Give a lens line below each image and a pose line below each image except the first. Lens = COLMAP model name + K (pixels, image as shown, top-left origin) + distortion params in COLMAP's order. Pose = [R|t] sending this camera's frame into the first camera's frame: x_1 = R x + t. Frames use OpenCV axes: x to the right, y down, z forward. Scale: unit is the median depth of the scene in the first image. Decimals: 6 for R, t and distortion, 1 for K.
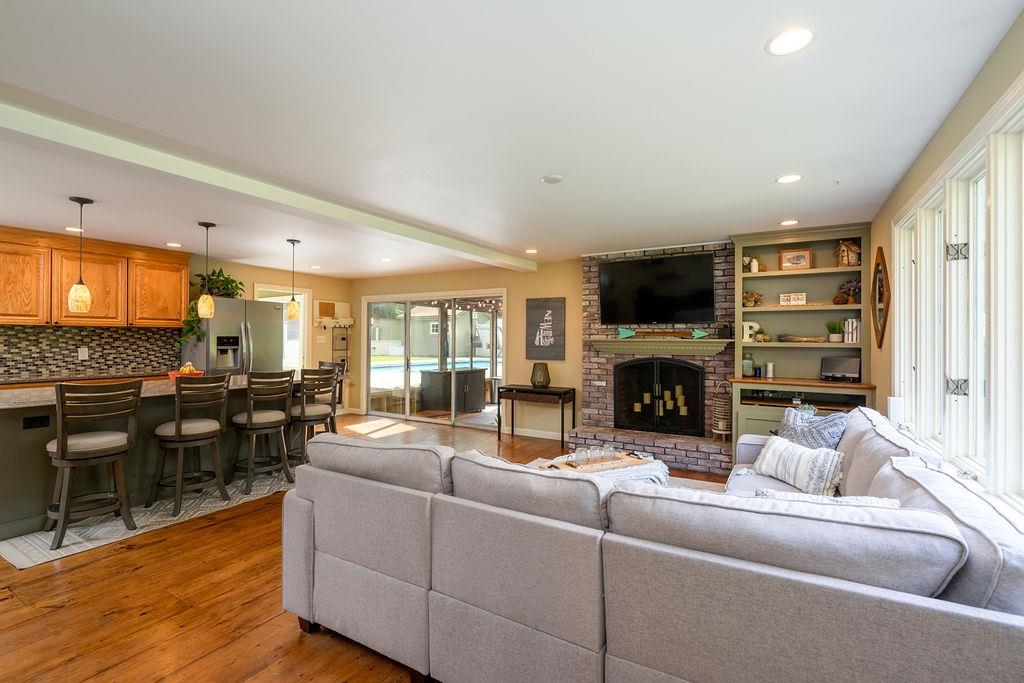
lens RADIAL K [[462.2, 0, 508.0], [0, 462.2, 340.1], [0, 0, 1]] dist [0.000099, 0.000247]
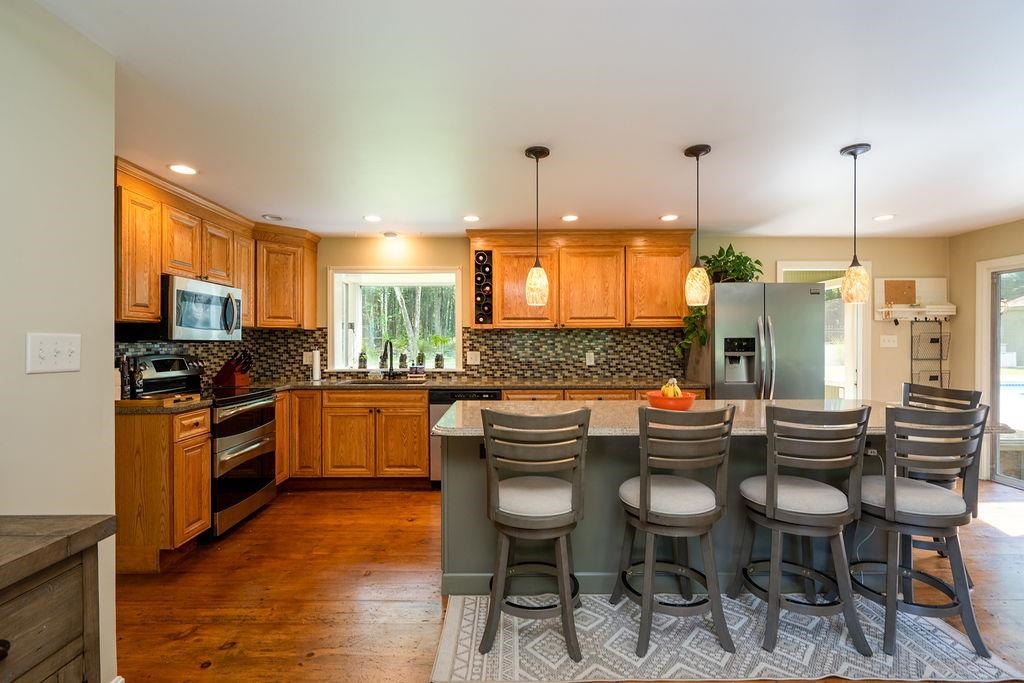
lens RADIAL K [[462.2, 0, 508.0], [0, 462.2, 340.1], [0, 0, 1]] dist [0.000099, 0.000247]
pose [[0.515436, -0.010817, -0.856860, -0.195424], [0.003545, 0.999939, -0.010491, 0.001352], [0.856921, 0.002370, 0.515442, 0.352982]]
